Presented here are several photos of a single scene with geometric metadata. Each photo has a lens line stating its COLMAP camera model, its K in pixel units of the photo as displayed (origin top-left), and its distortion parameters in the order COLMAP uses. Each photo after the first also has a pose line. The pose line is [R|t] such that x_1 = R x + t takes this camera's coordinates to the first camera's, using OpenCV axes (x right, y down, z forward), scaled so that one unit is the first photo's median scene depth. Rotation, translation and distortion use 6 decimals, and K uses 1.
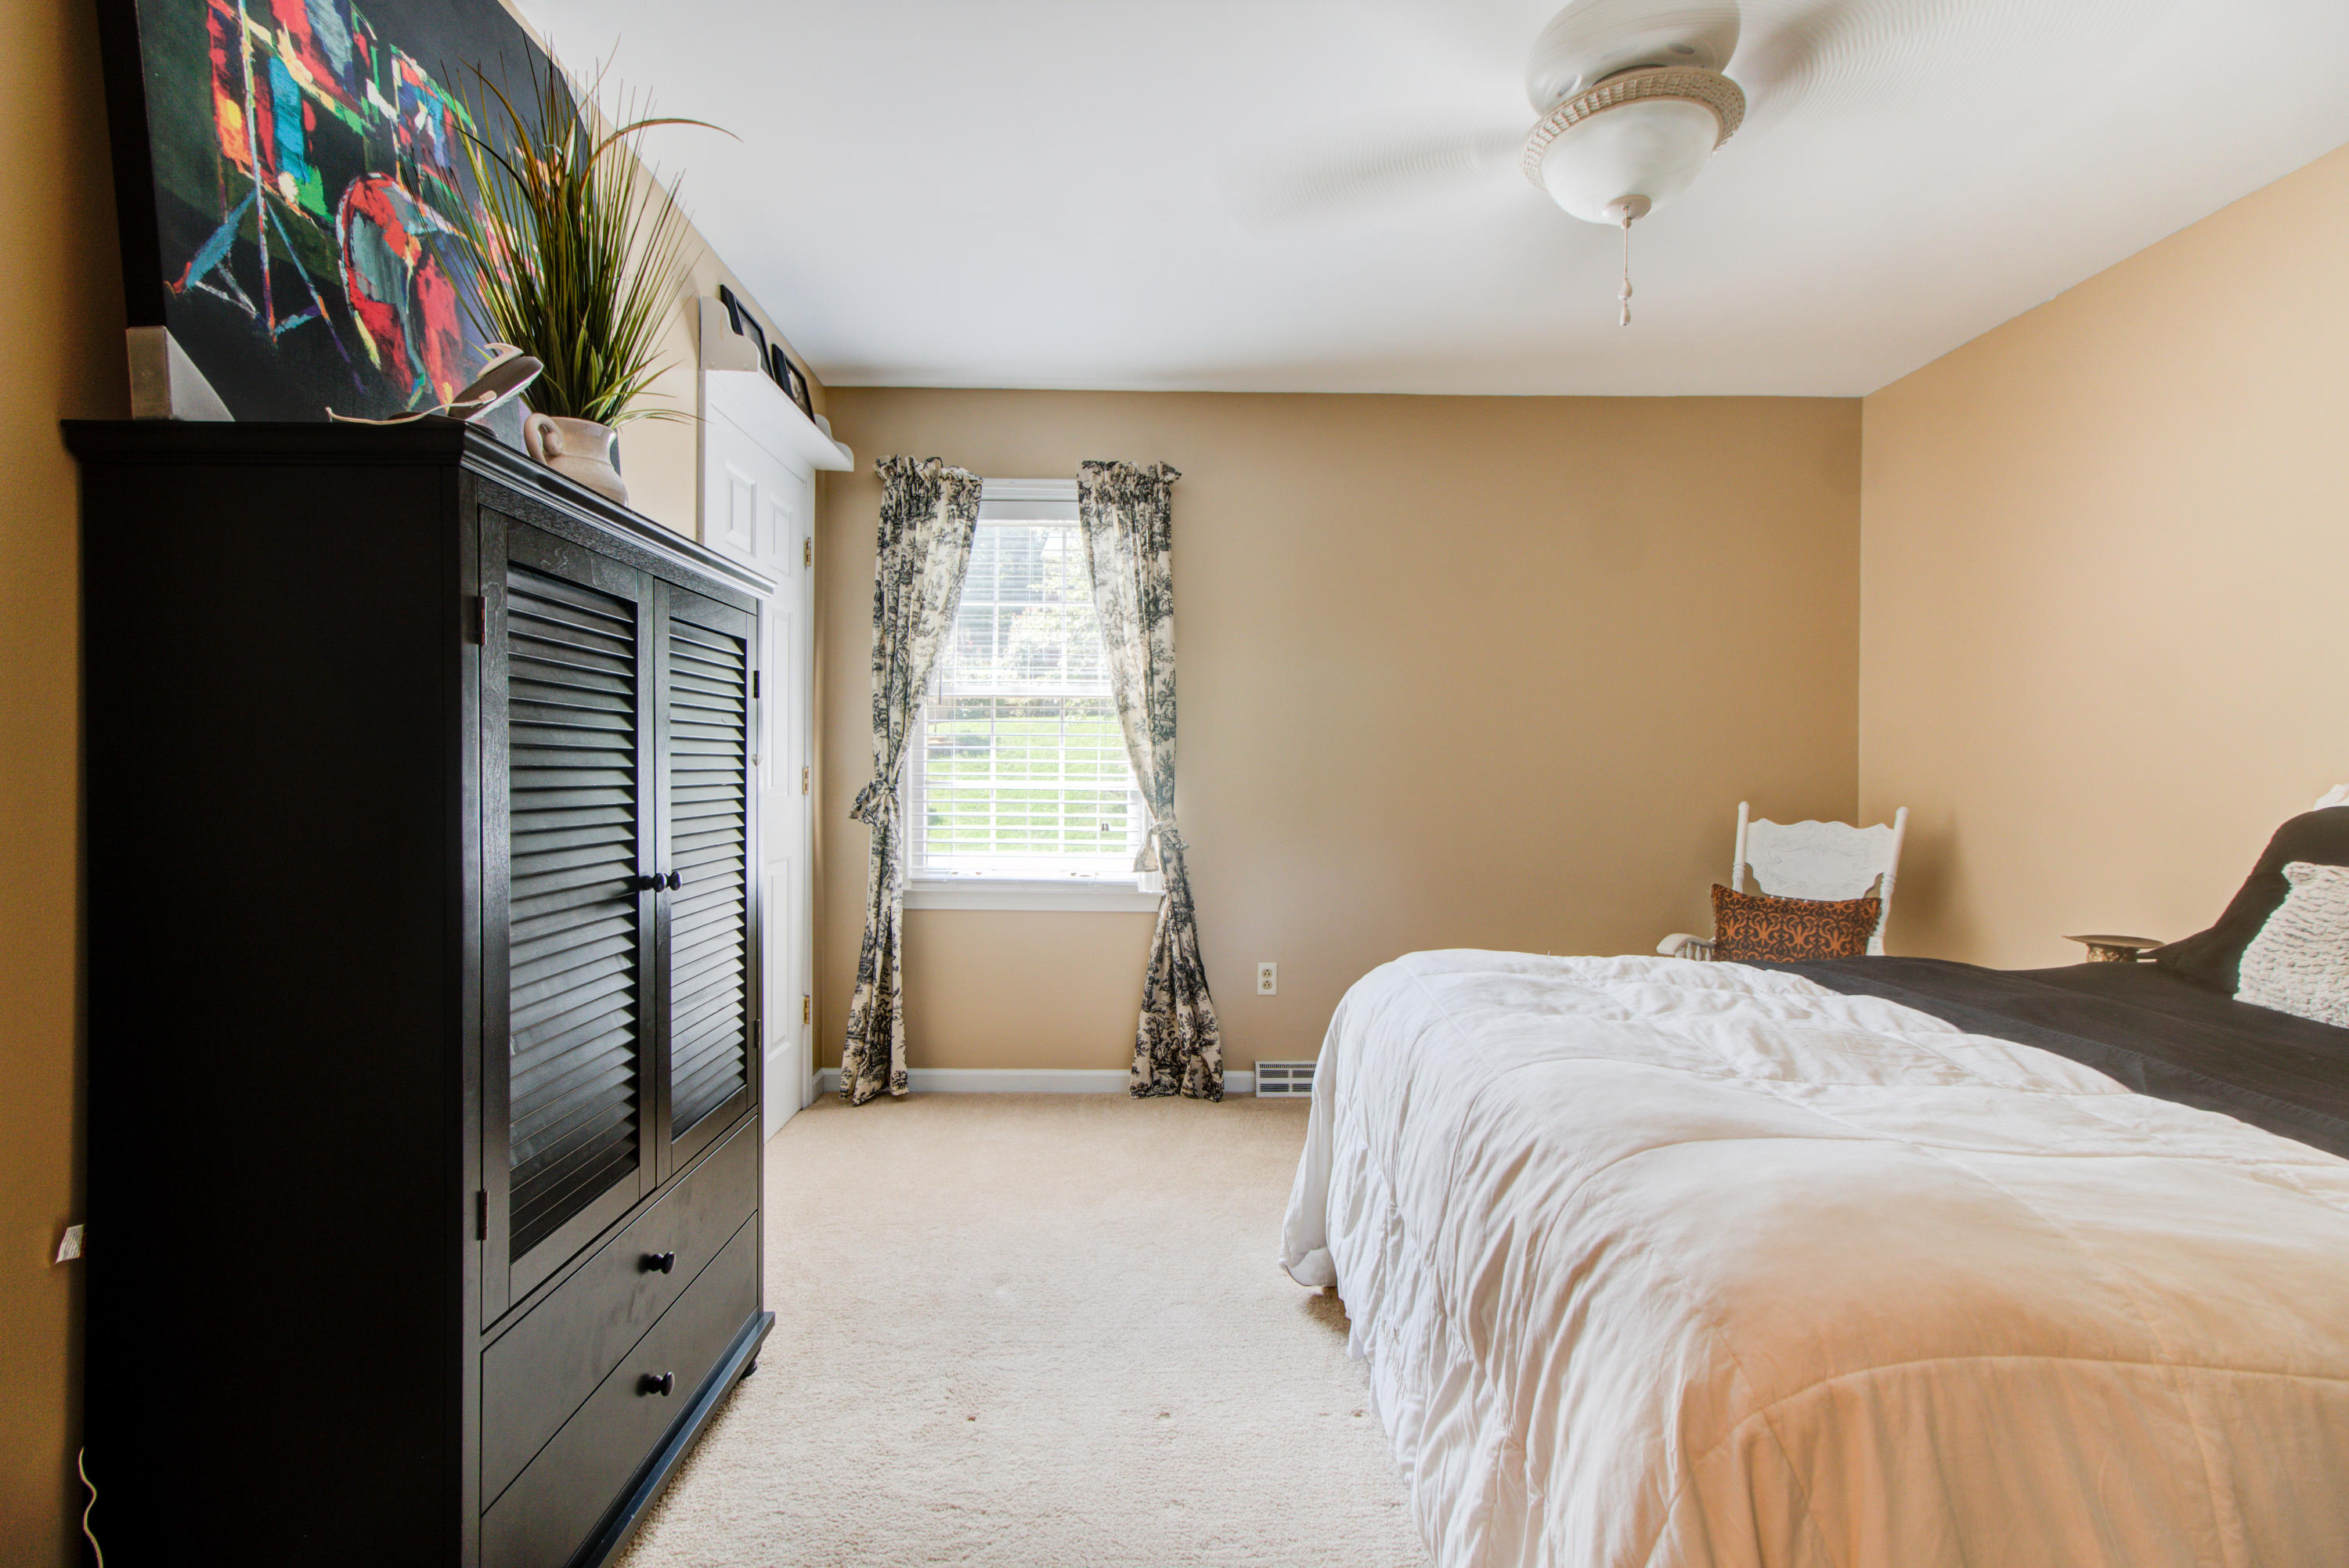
lens RADIAL K [[1074.1, 0, 1168.1], [0, 1074.1, 773.7], [0, 0, 1]] dist [-0.000853, 0.010748]
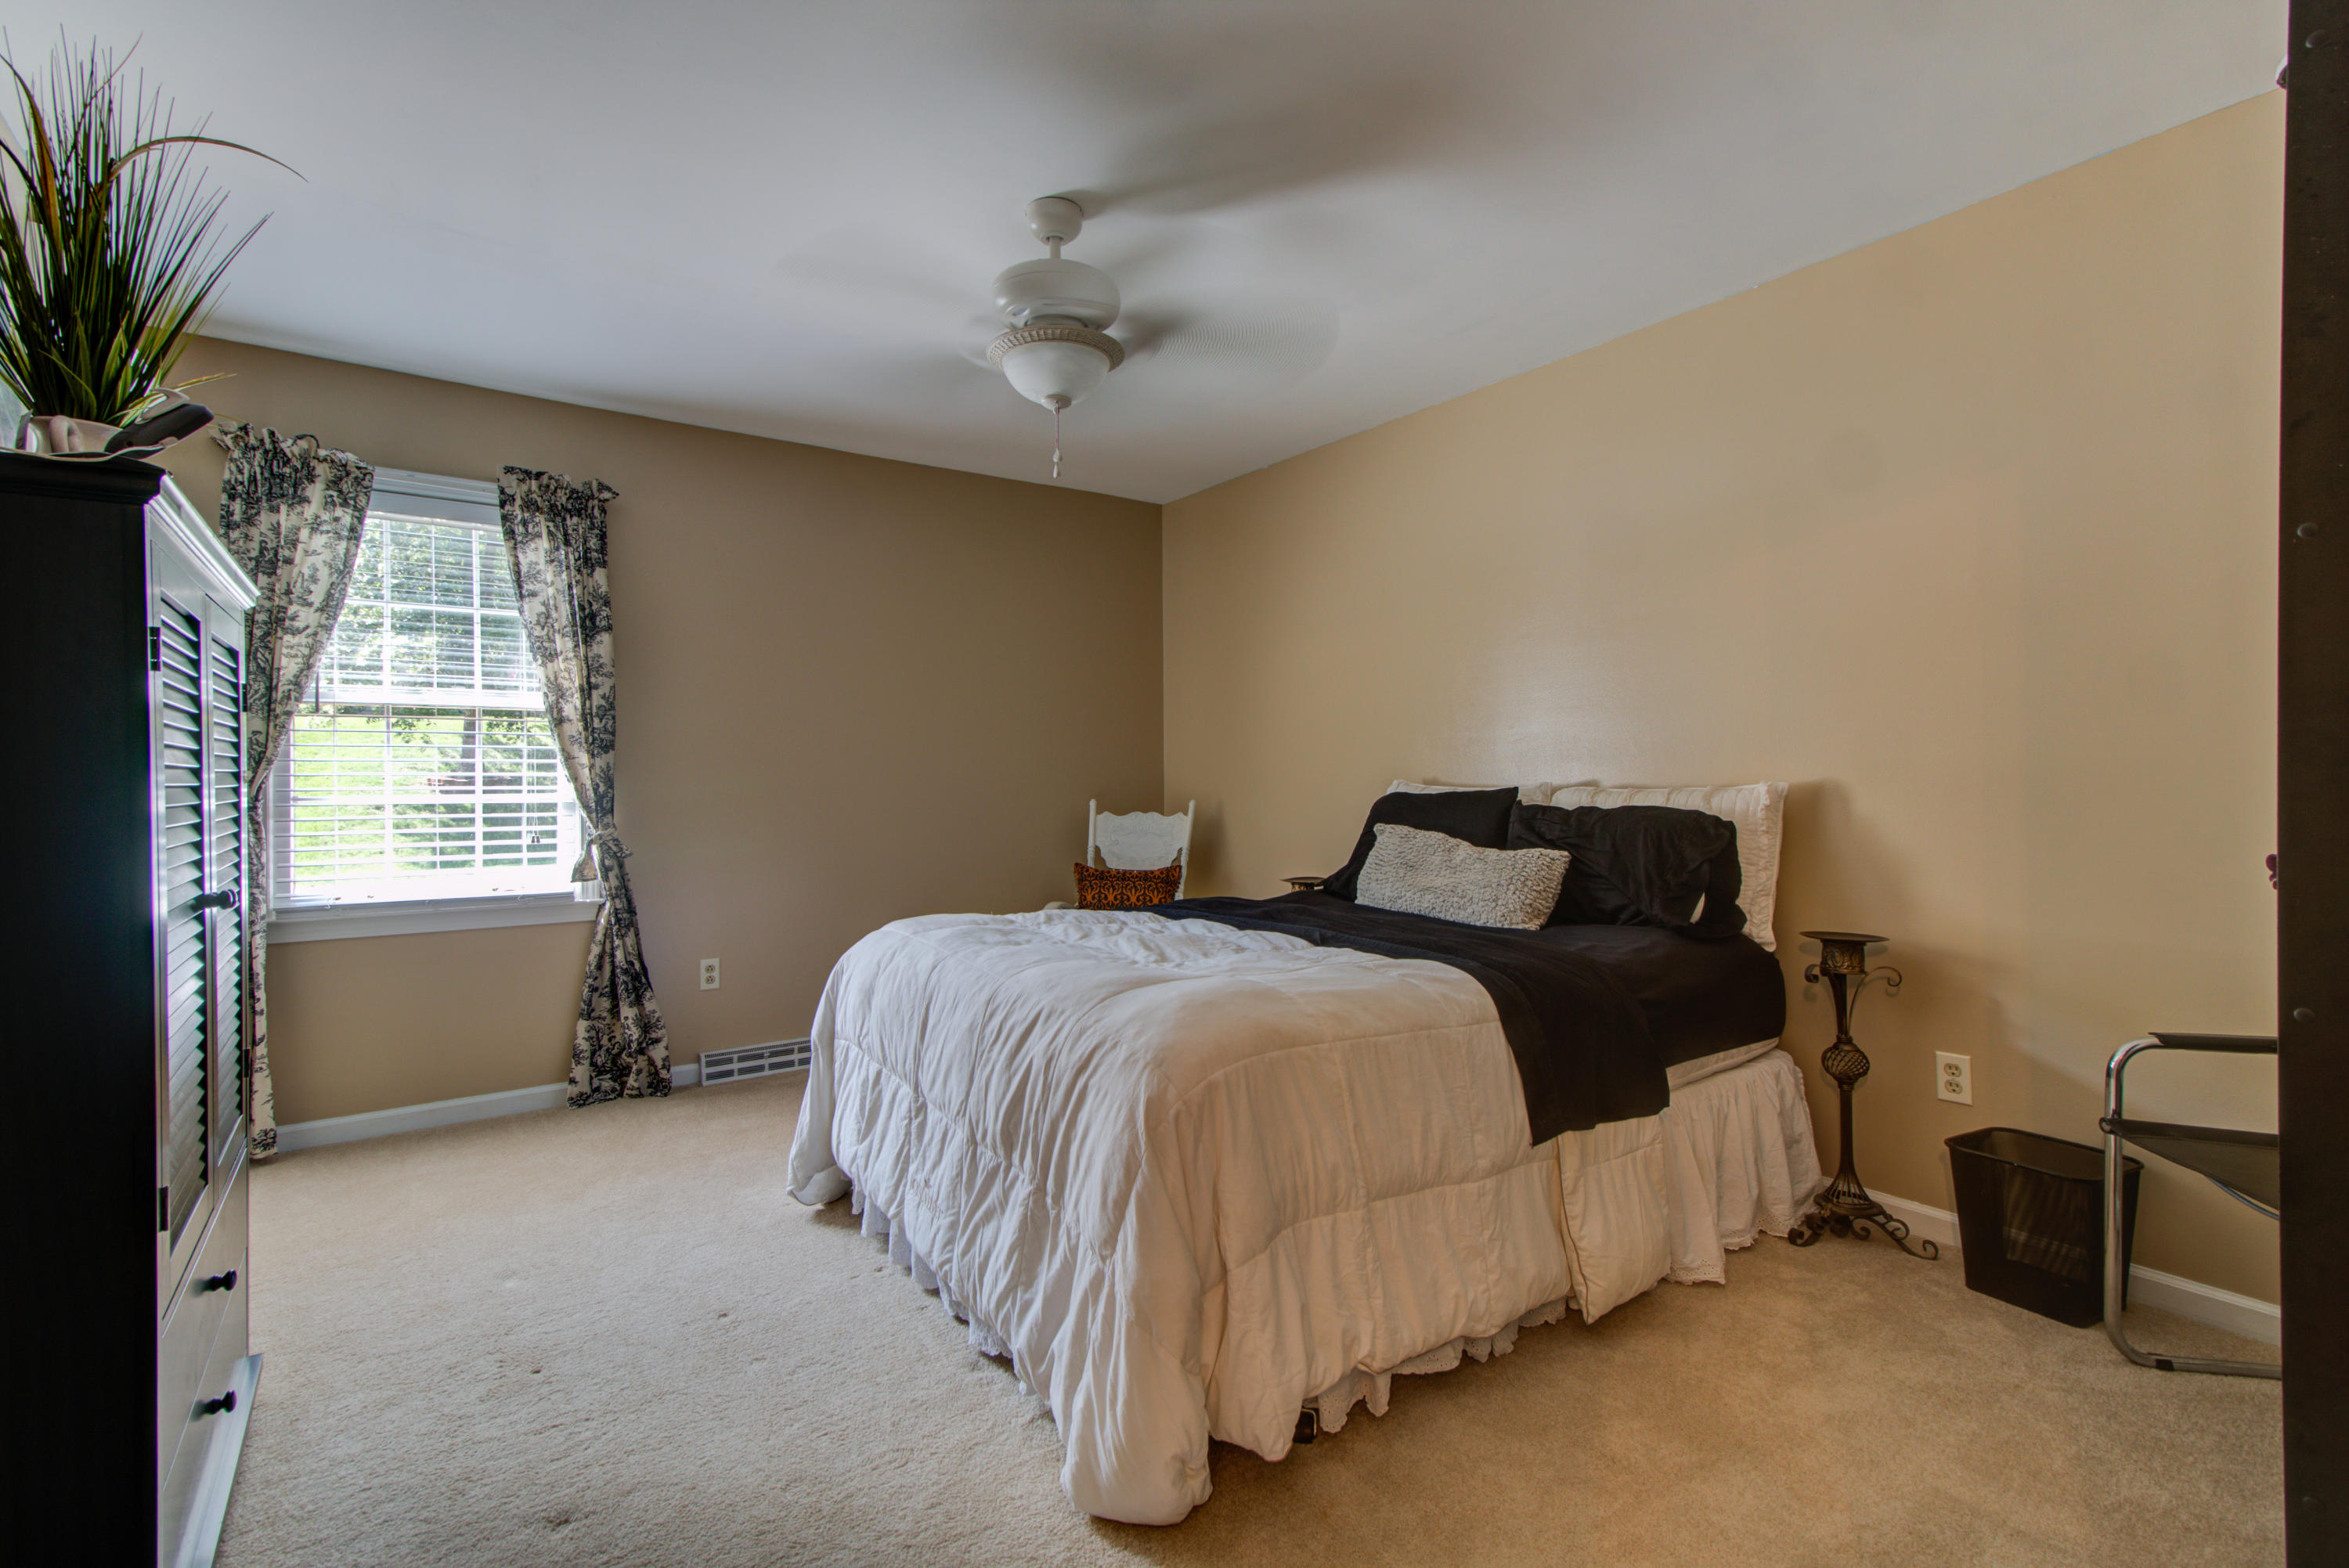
lens RADIAL K [[1074.1, 0, 1175.5], [0, 1074.1, 784.6], [0, 0, 1]] dist [-0.000853, 0.010748]
pose [[0.821674, -0.015656, 0.569743, -0.144016], [0.013109, 0.999877, 0.008569, -0.002017], [-0.569807, 0.000428, 0.821779, -0.155052]]
